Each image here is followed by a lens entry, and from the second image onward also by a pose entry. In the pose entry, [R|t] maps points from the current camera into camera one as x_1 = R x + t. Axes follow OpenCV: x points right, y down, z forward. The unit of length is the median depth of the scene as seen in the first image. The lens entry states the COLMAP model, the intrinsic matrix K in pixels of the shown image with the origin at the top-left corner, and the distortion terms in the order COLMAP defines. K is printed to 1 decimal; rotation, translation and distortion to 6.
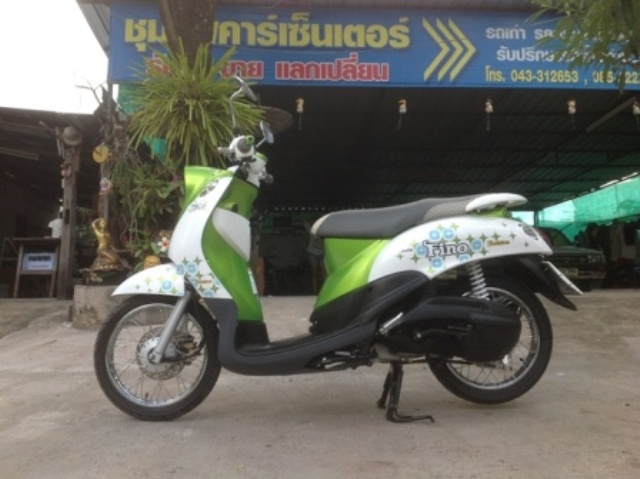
lens RADIAL K [[606.6, 0, 320.0], [0, 606.6, 239.5], [0, 0, 1]] dist [0.109190, -0.259492]
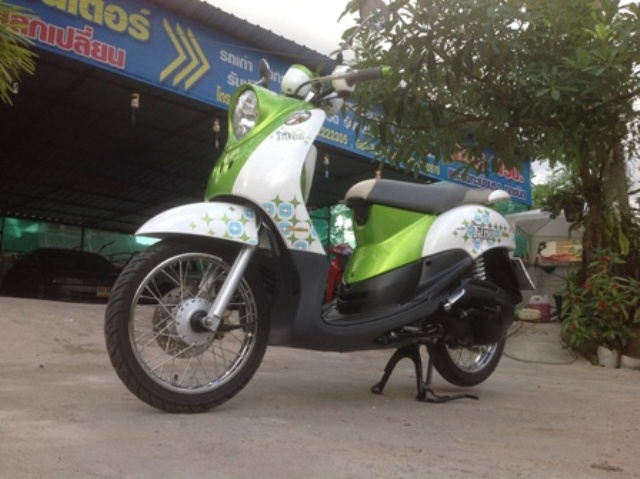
lens RADIAL K [[606.6, 0, 320.0], [0, 606.6, 239.5], [0, 0, 1]] dist [0.109190, -0.259492]
pose [[0.771123, 0.136333, 0.621918, -0.197859], [-0.101613, 0.990638, -0.091170, 0.045466], [-0.628525, 0.007108, 0.777757, 0.109471]]
